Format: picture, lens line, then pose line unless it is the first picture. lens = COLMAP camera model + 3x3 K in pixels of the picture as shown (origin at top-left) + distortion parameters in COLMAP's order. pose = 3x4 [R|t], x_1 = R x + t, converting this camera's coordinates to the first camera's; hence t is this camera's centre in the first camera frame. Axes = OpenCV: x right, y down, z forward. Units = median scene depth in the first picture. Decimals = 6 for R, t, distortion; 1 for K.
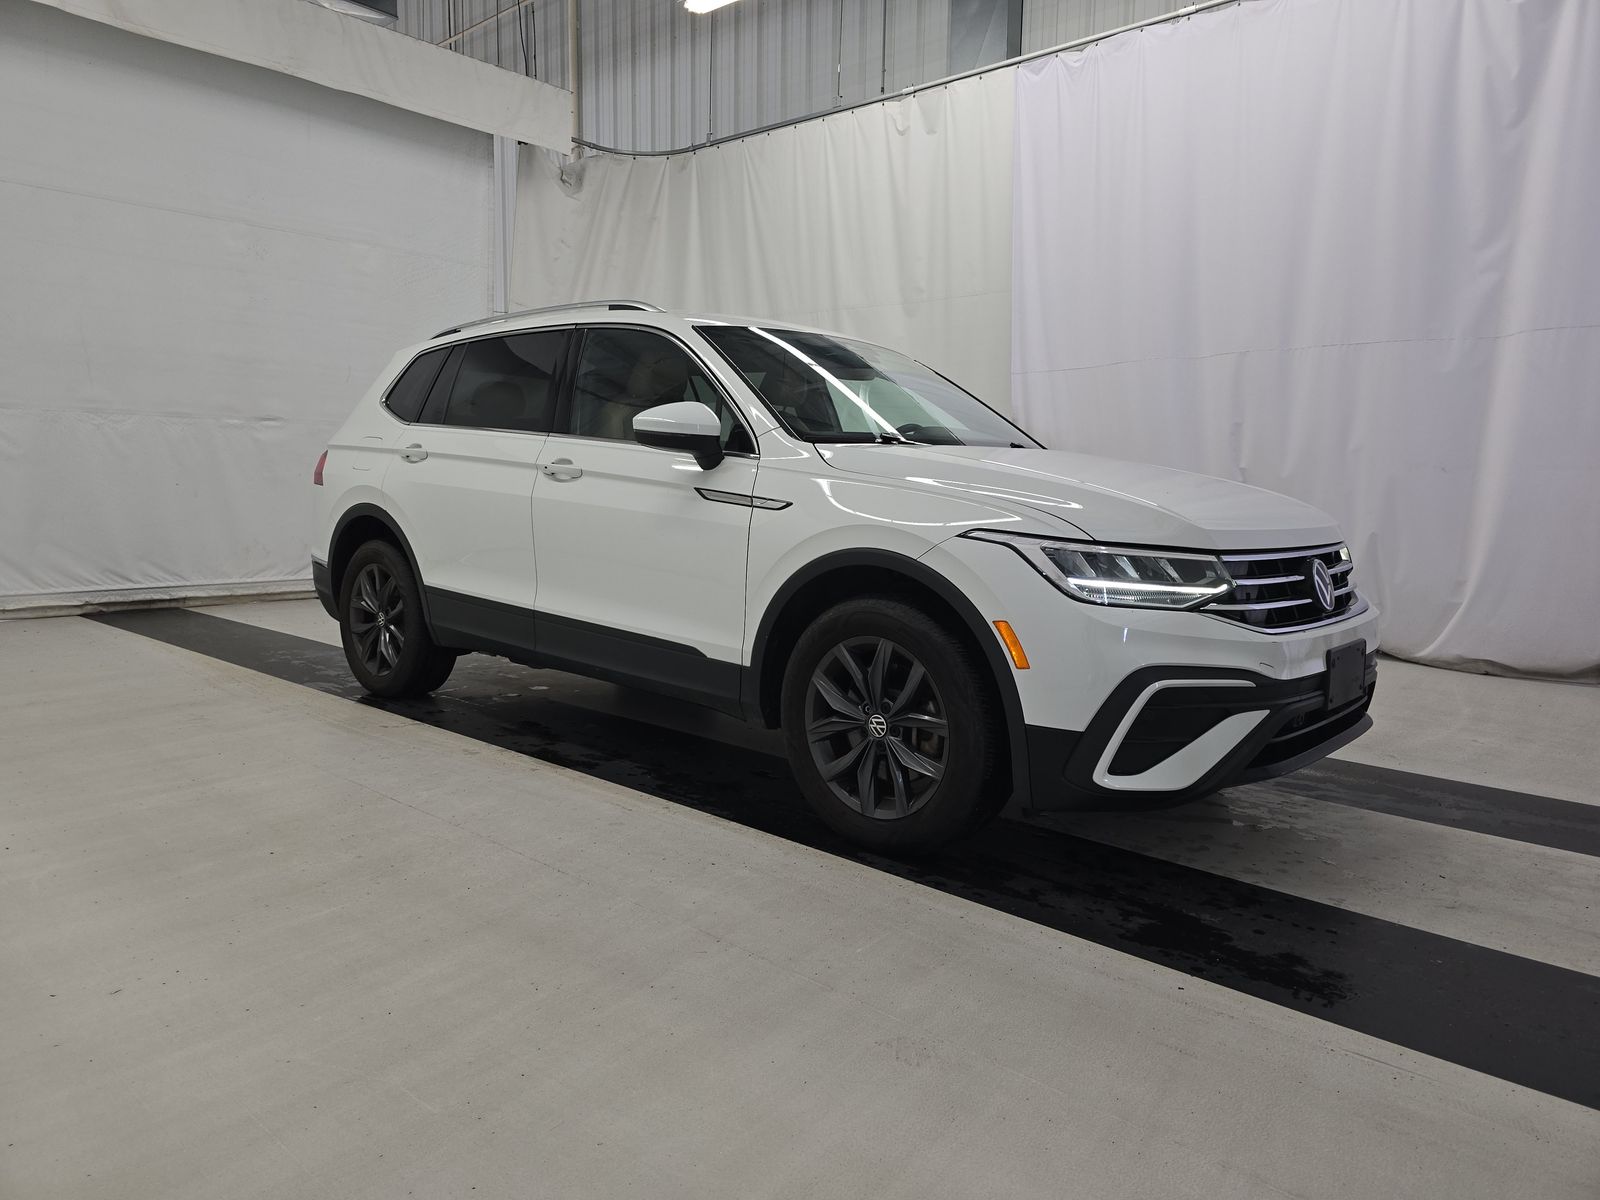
lens RADIAL K [[1075.3, 0, 805.3], [0, 1075.3, 607.1], [0, 0, 1]] dist [0.025842, -0.010677]
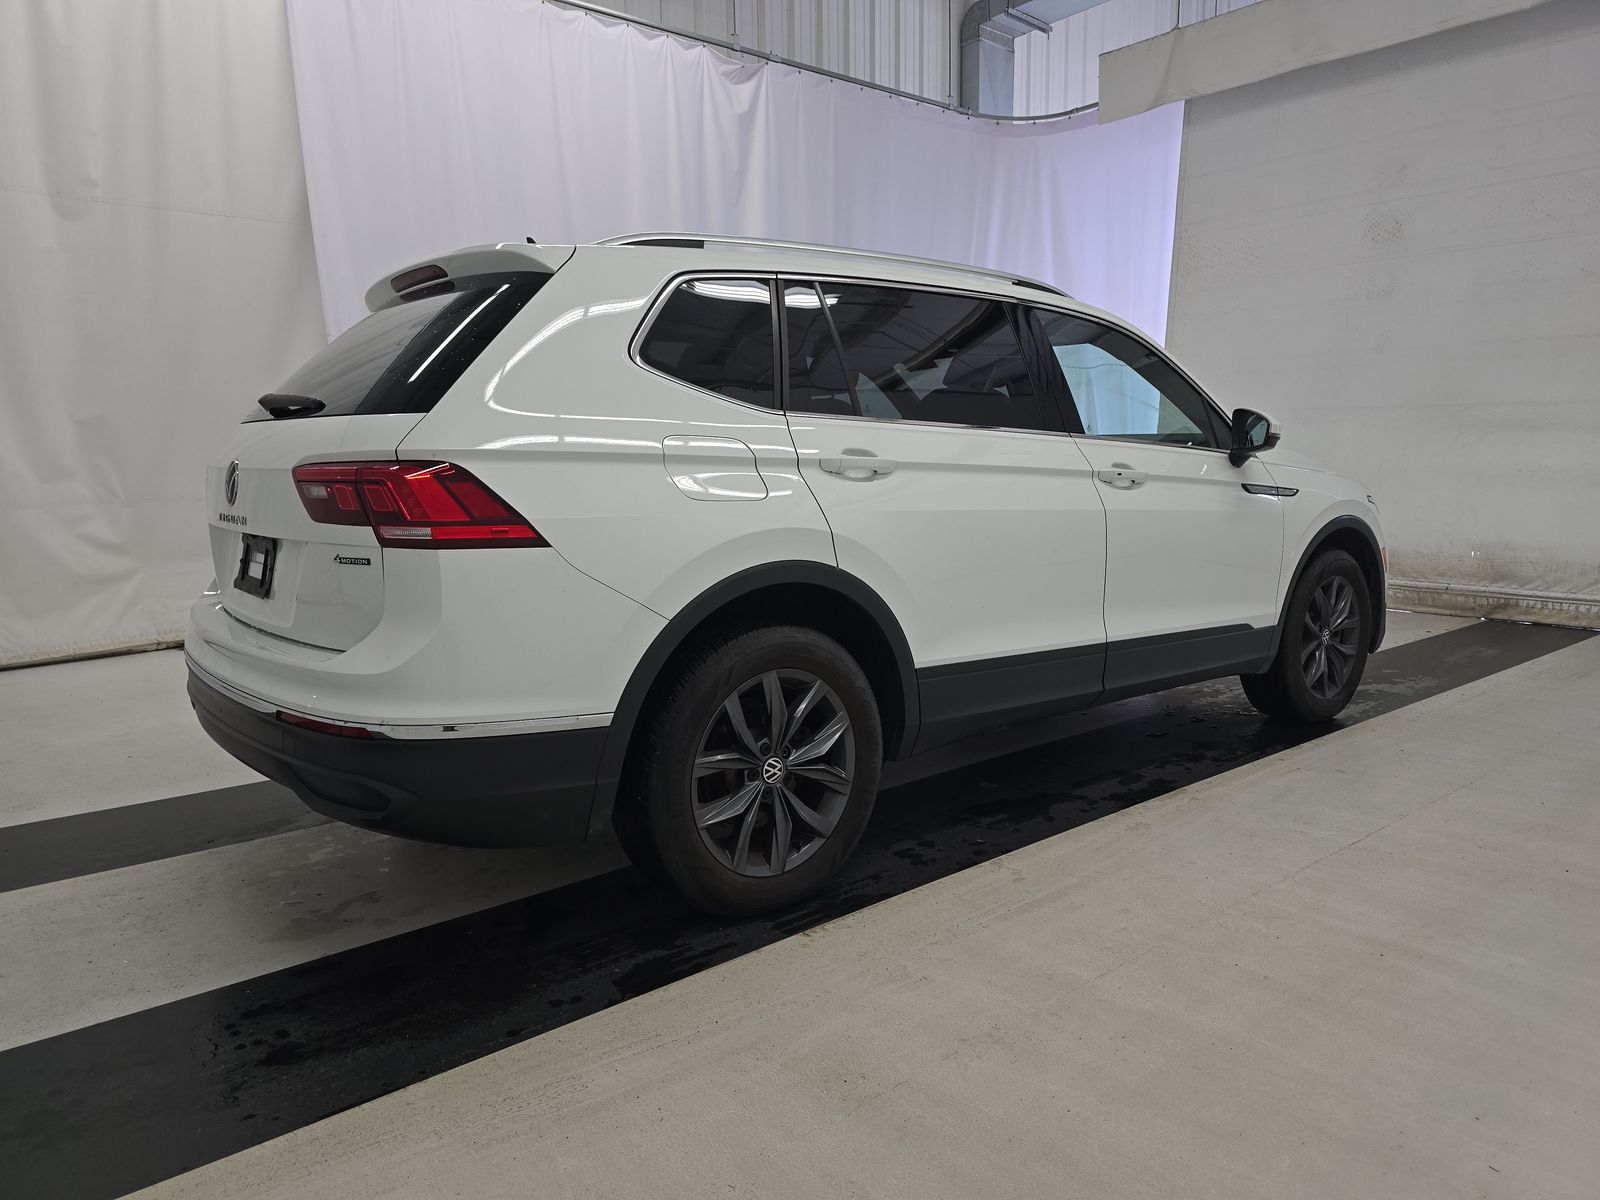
lens RADIAL K [[1075.3, 0, 797.7], [0, 1075.3, 604.5], [0, 0, 1]] dist [0.025842, -0.010677]
pose [[0.147347, -0.156279, 0.976660, -1.173731], [0.128827, 0.982059, 0.137707, -0.184350], [-0.980659, 0.105529, 0.164837, 1.155087]]
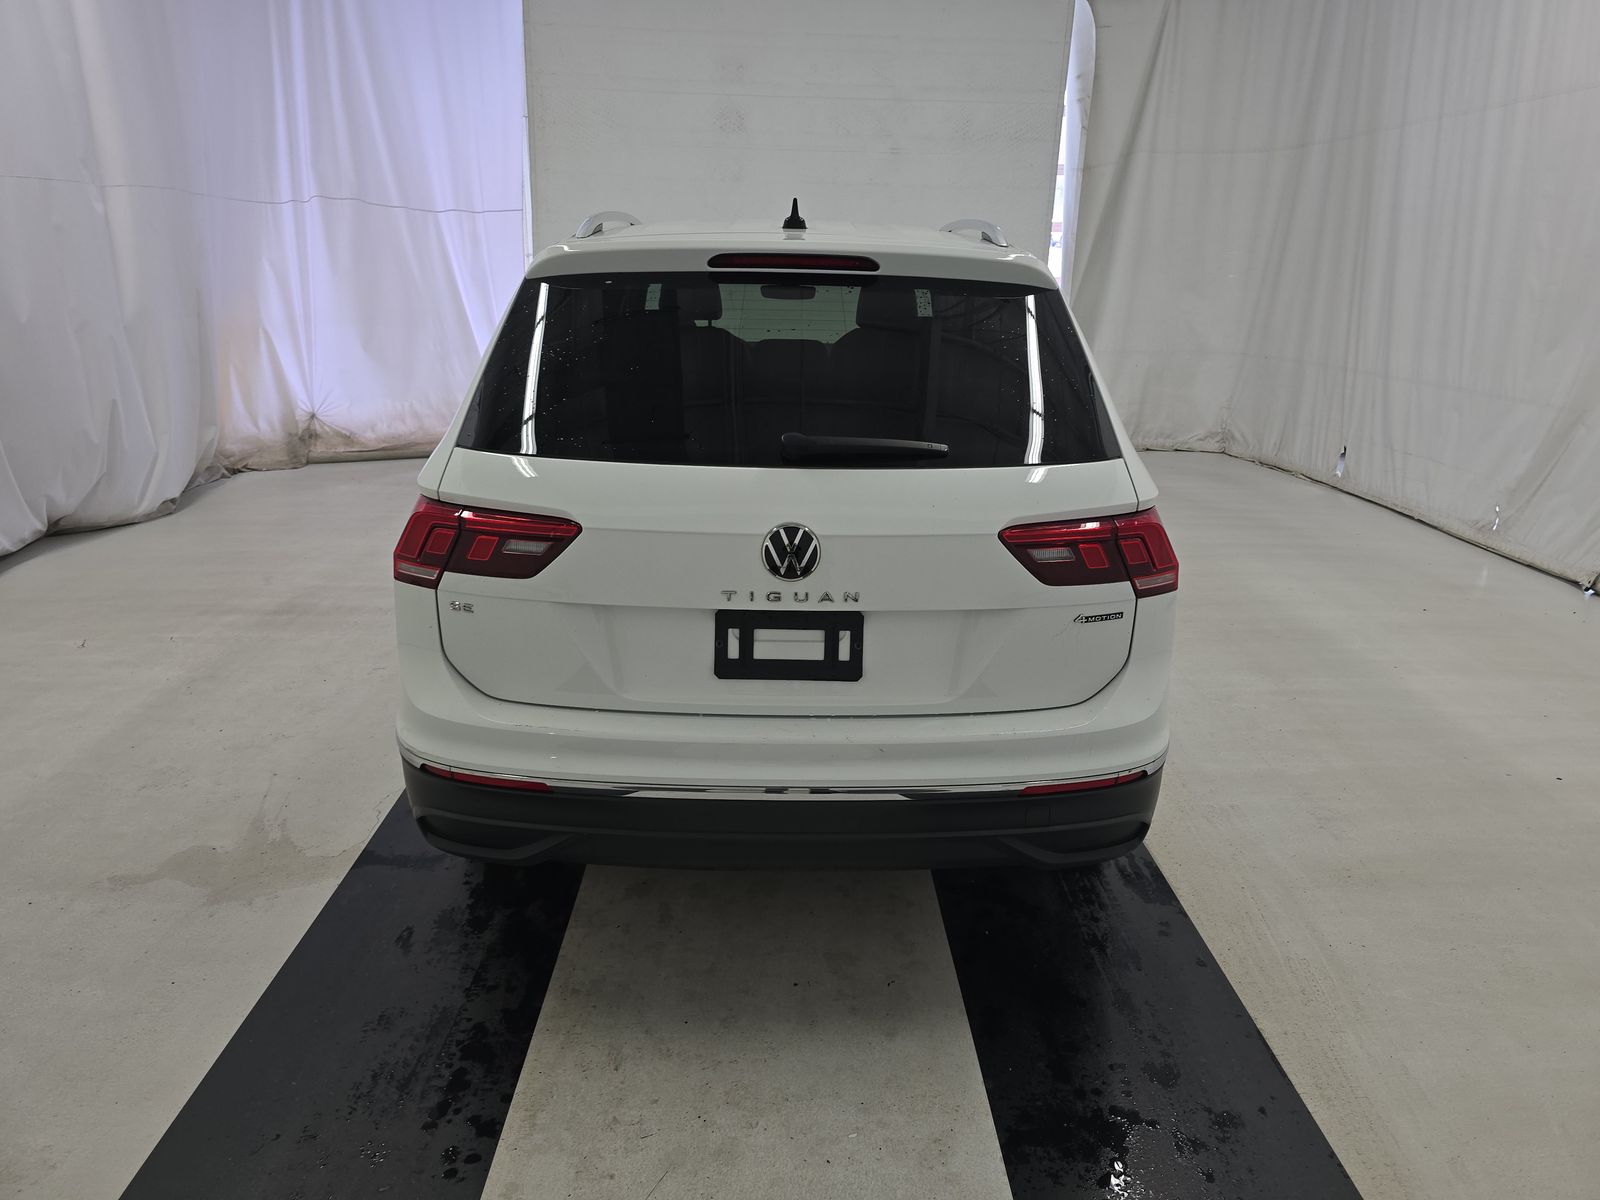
lens RADIAL K [[1075.3, 0, 806.1], [0, 1075.3, 597.7], [0, 0, 1]] dist [0.025842, -0.010677]
pose [[-0.681735, -0.250712, 0.687300, -0.924350], [0.057815, 0.918048, 0.392231, -0.402210], [-0.729312, 0.307133, -0.611370, 1.944220]]
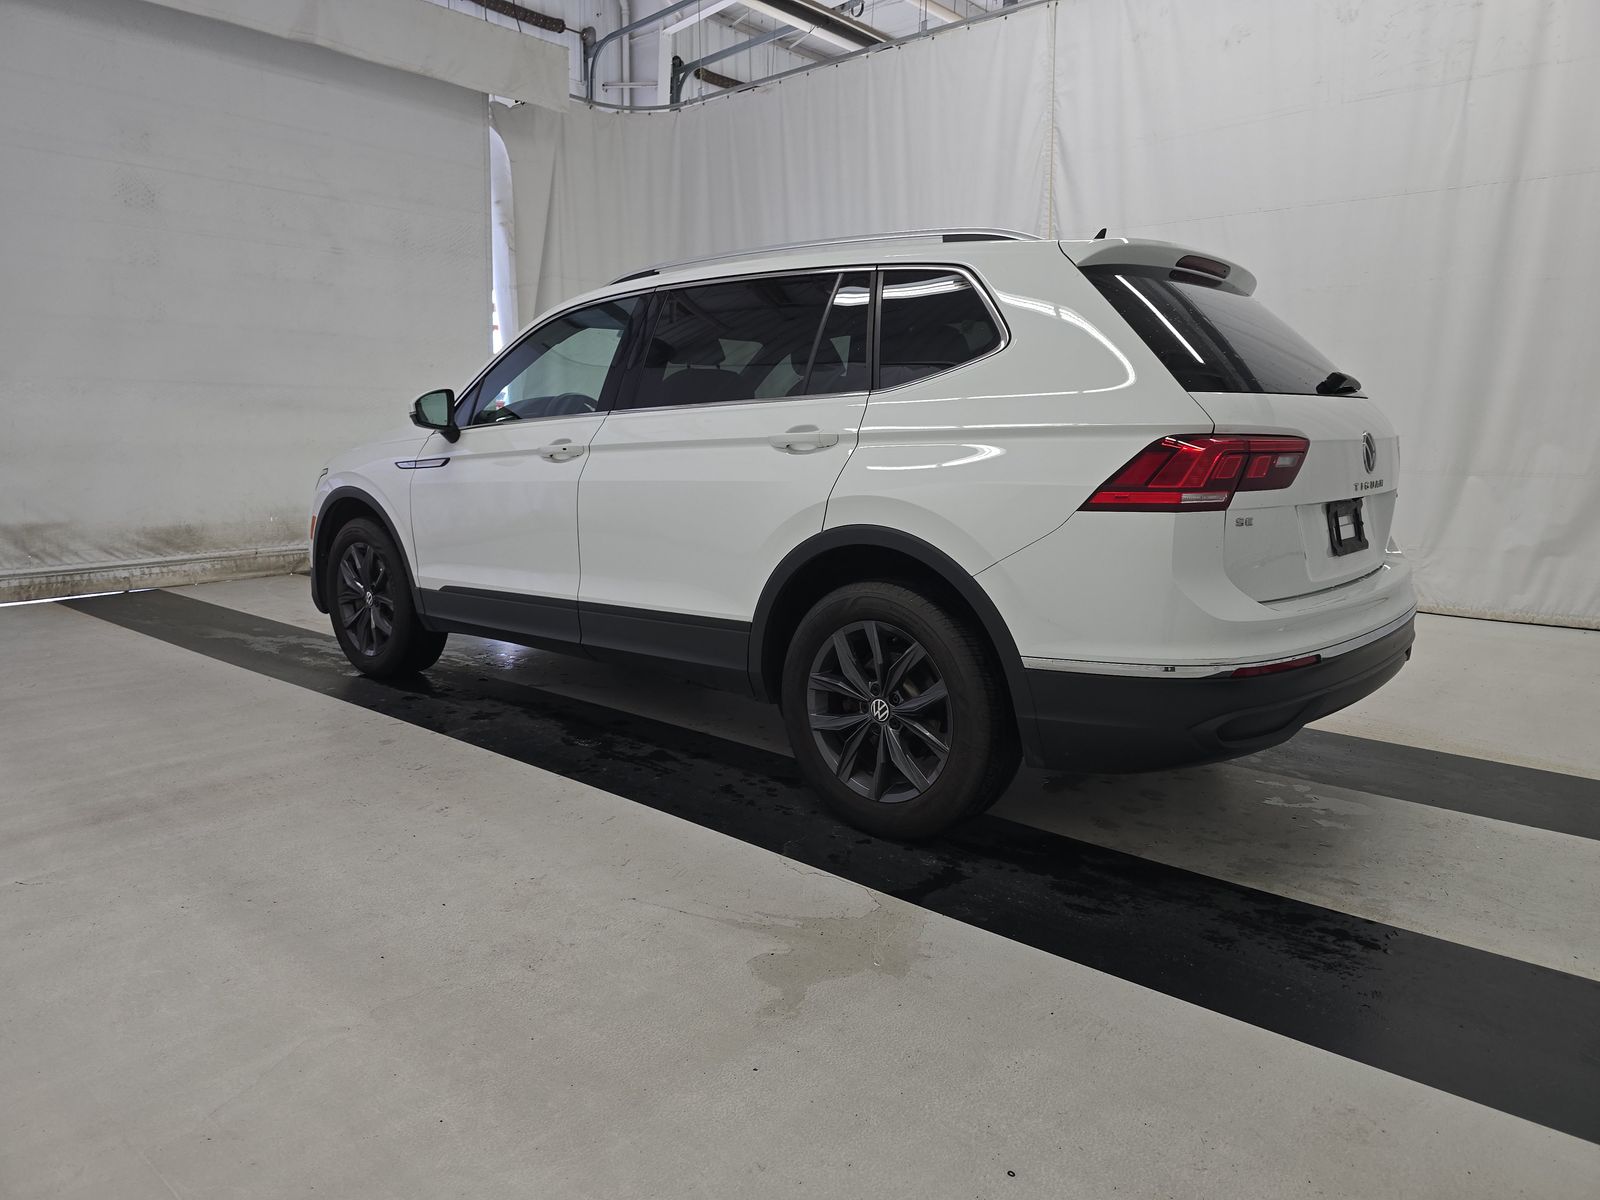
lens RADIAL K [[1075.3, 0, 791.6], [0, 1075.3, 596.4], [0, 0, 1]] dist [0.025842, -0.010677]
pose [[-0.999720, -0.018834, -0.014324, -0.125351], [-0.022058, 0.960889, 0.276054, -0.316997], [0.008564, 0.276293, -0.961035, 2.374536]]
